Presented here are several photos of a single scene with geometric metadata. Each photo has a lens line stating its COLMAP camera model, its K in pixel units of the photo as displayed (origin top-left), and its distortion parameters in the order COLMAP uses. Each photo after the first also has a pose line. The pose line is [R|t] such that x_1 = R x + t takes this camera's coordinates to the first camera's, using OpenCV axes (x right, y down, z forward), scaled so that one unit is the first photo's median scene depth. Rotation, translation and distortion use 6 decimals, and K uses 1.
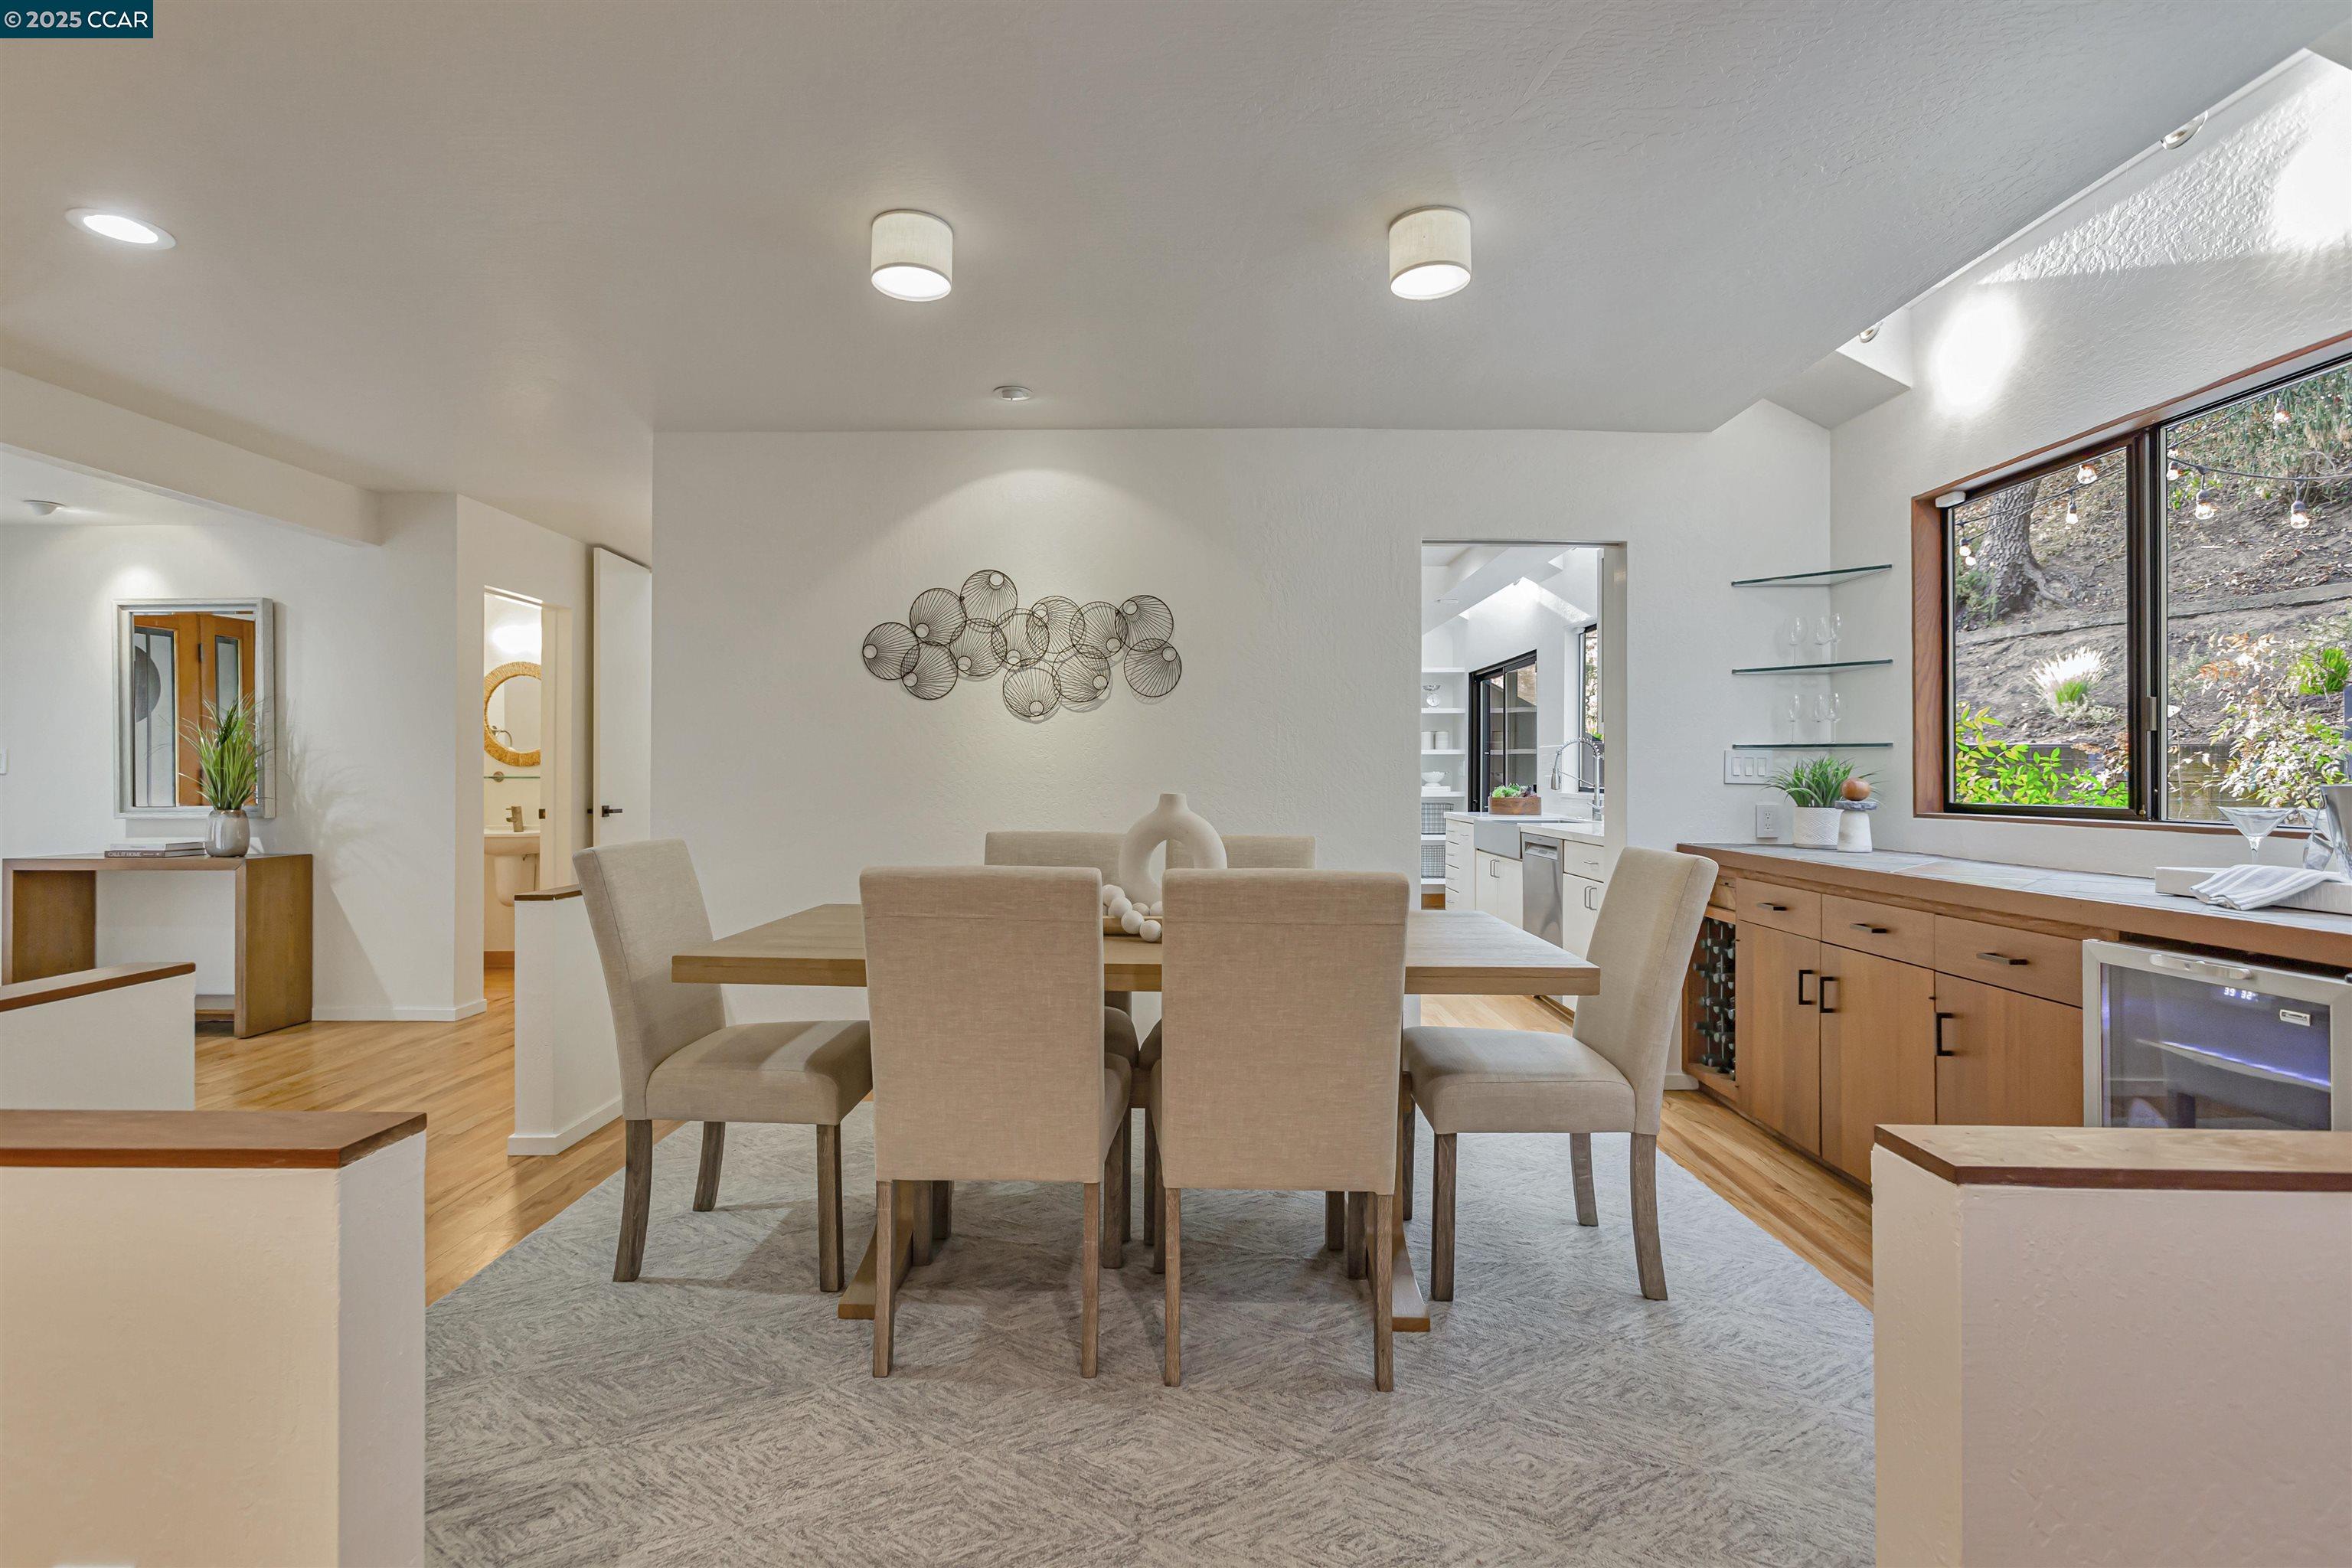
lens RADIAL K [[1090.4, 0, 1146.0], [0, 1090.4, 768.6], [0, 0, 1]] dist [-0.001526, -0.000236]
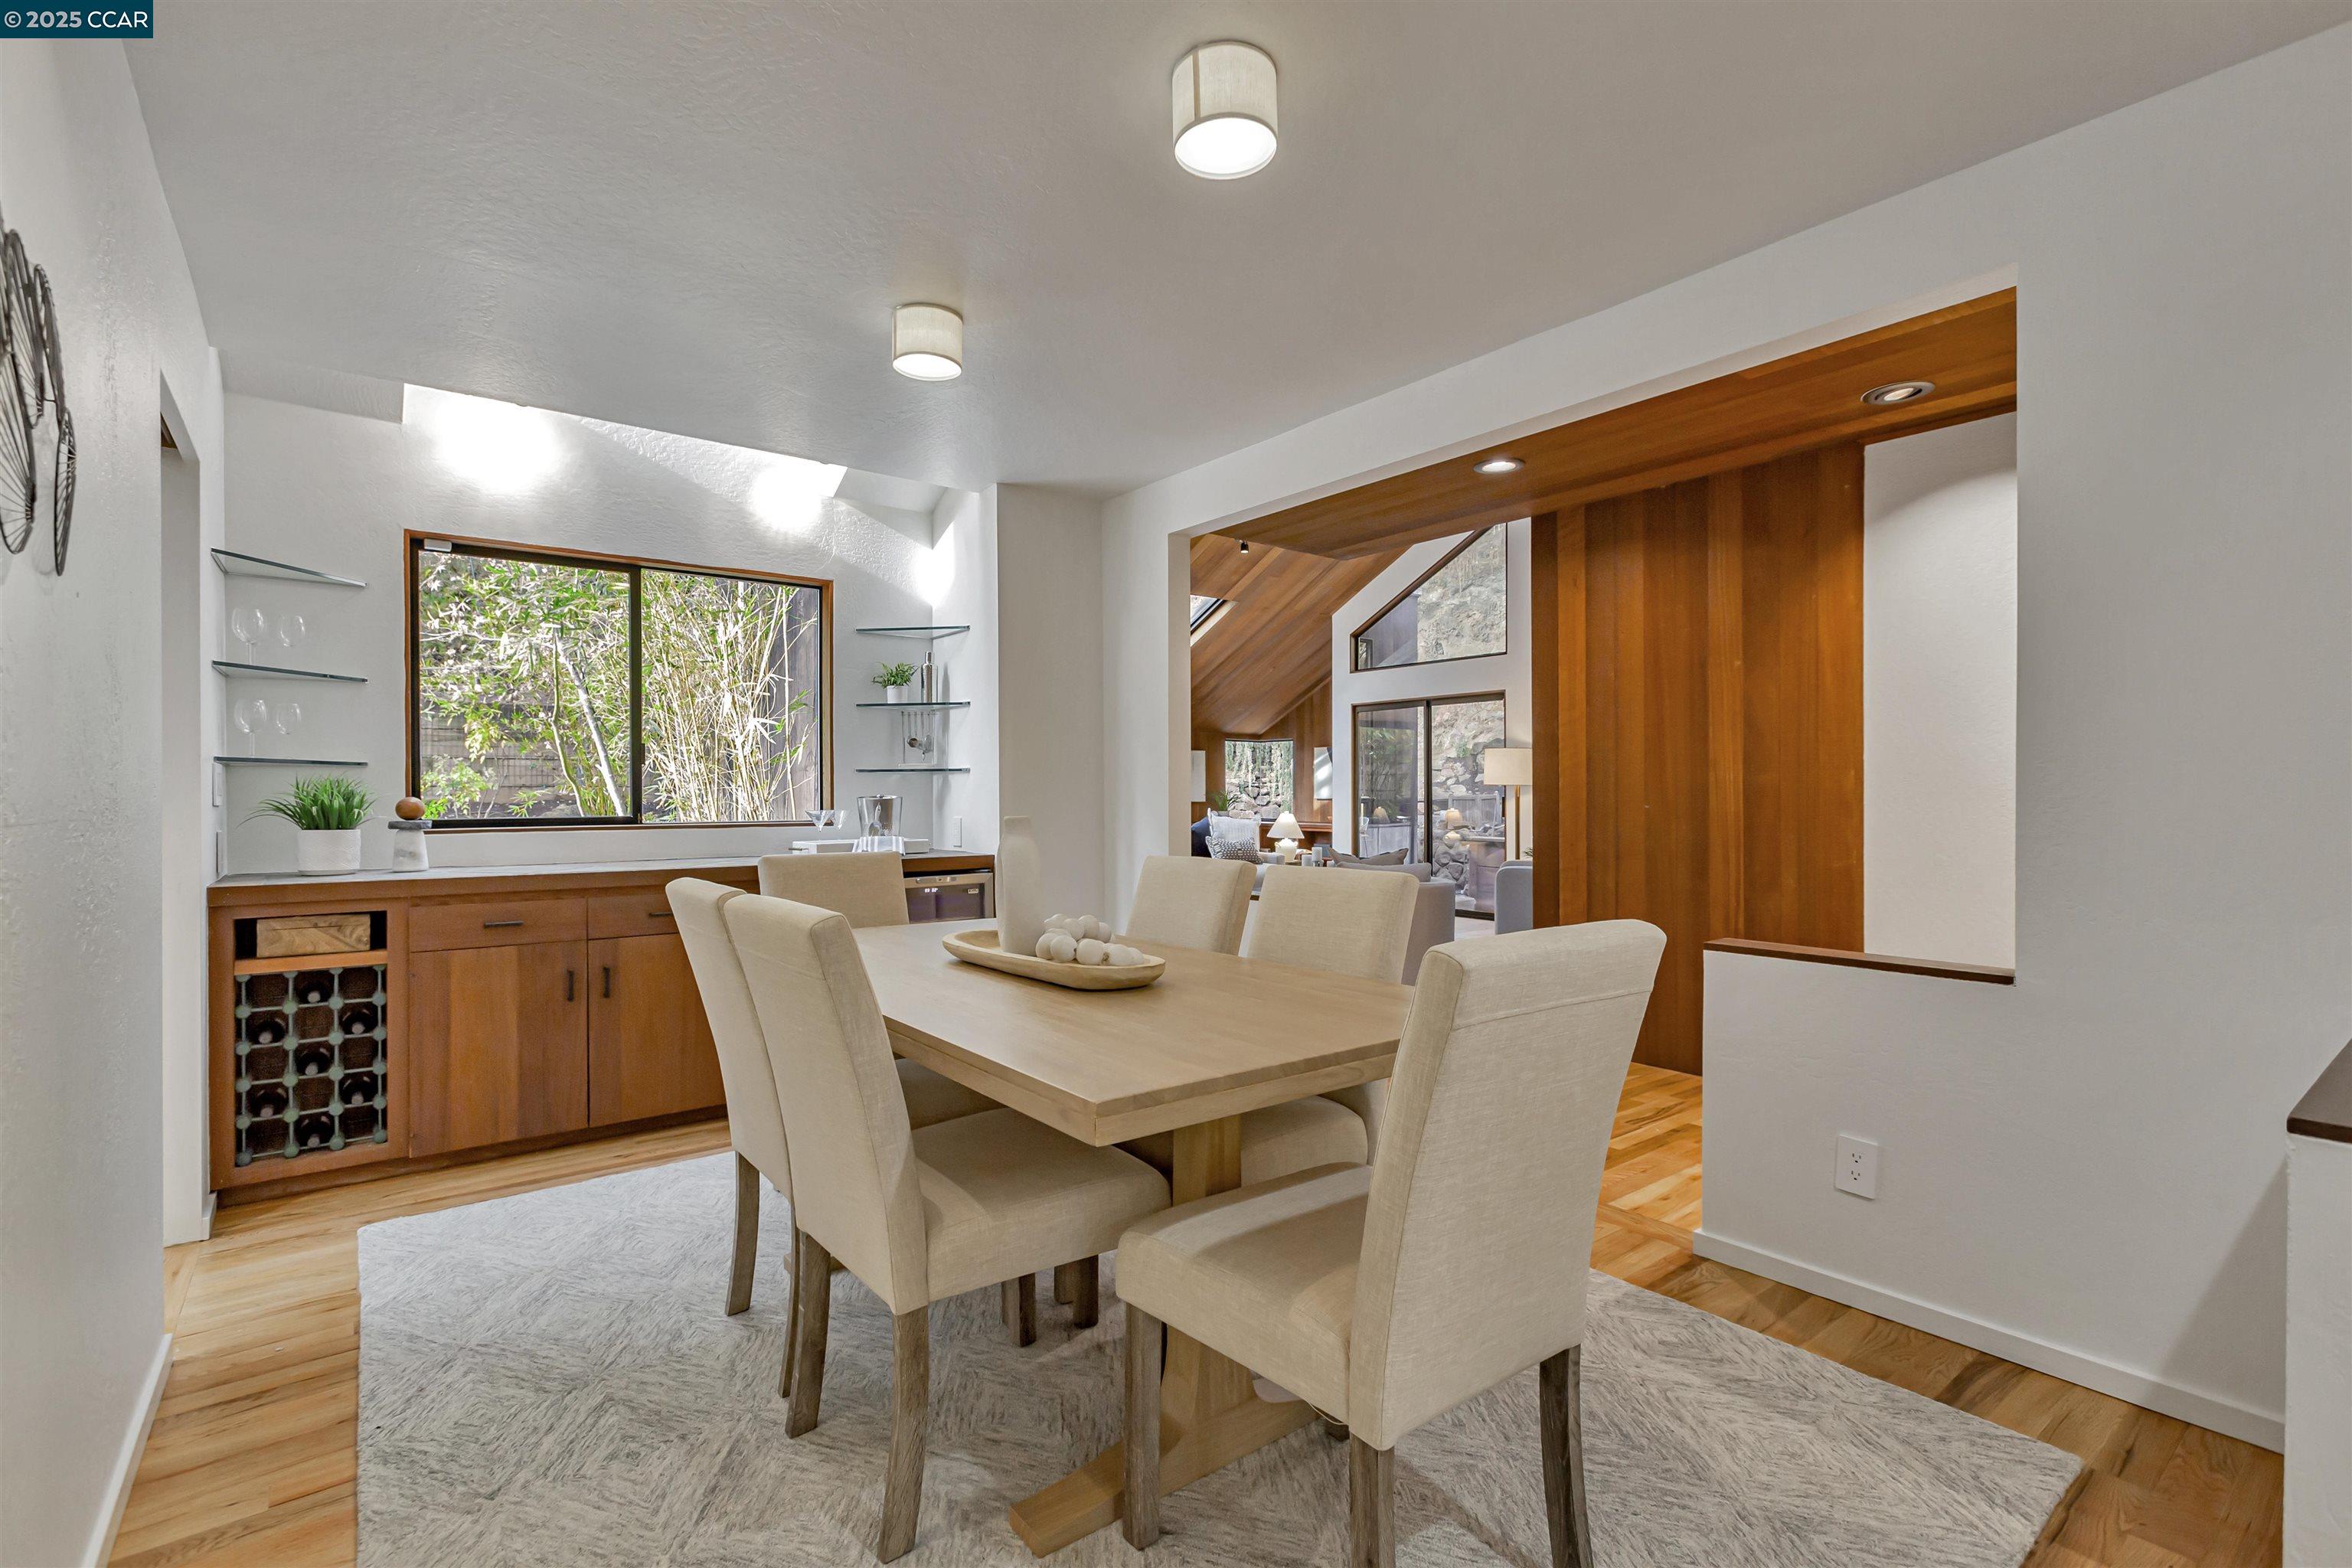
lens RADIAL K [[1060.6, 0, 1169.9], [0, 1060.6, 777.7], [0, 0, 1]] dist [-0.000845, 0.000127]
pose [[-0.637184, 0.011456, 0.770626, -0.547008], [-0.005861, 0.999789, -0.019709, 0.005782], [-0.770689, -0.017075, -0.636983, 1.075234]]
